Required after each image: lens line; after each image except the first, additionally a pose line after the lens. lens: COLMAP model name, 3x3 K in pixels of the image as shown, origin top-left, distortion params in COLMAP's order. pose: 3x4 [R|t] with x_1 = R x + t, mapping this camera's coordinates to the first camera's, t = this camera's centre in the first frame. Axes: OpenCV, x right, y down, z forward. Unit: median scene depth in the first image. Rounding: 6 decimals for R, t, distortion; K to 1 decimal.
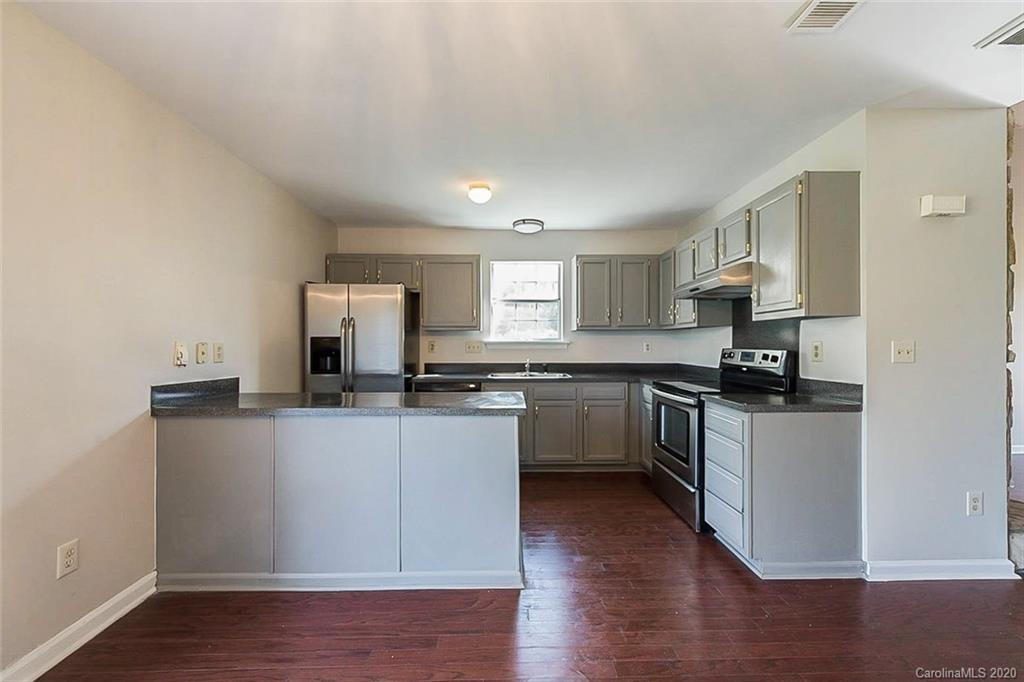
lens RADIAL K [[400.5, 0, 511.8], [0, 400.5, 343.4], [0, 0, 1]] dist [-0.003655, -0.000568]
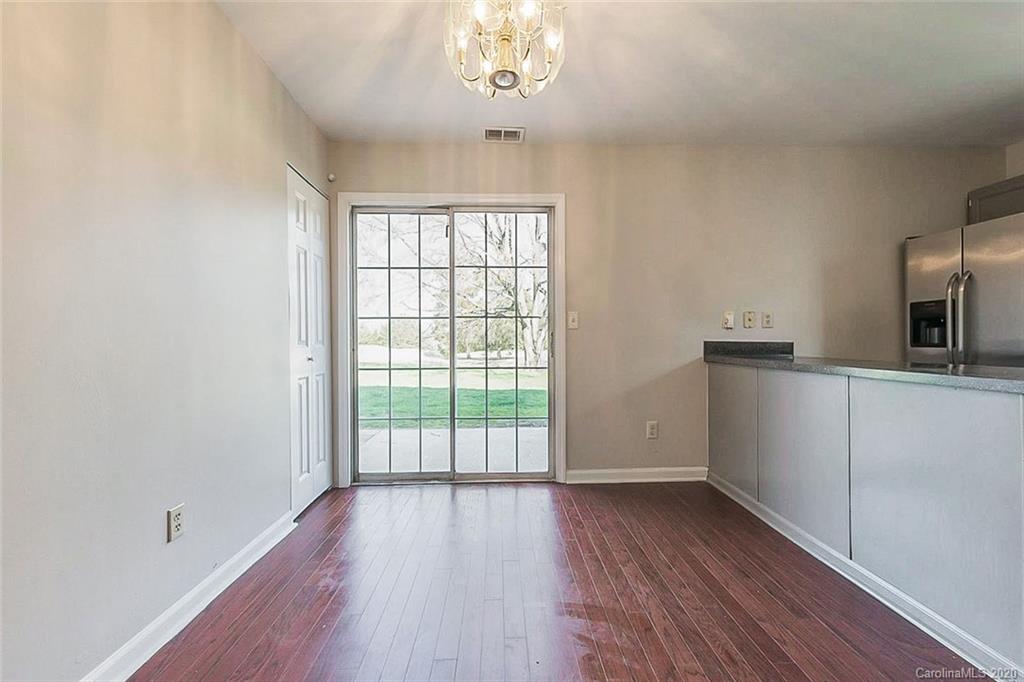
lens RADIAL K [[400.5, 0, 511.8], [0, 400.5, 343.2], [0, 0, 1]] dist [-0.003655, -0.000568]
pose [[0.003934, 0.007269, -0.999966, 0.533619], [0.006597, 0.999952, 0.007295, 0.091441], [0.999971, -0.006625, 0.003886, 0.258820]]
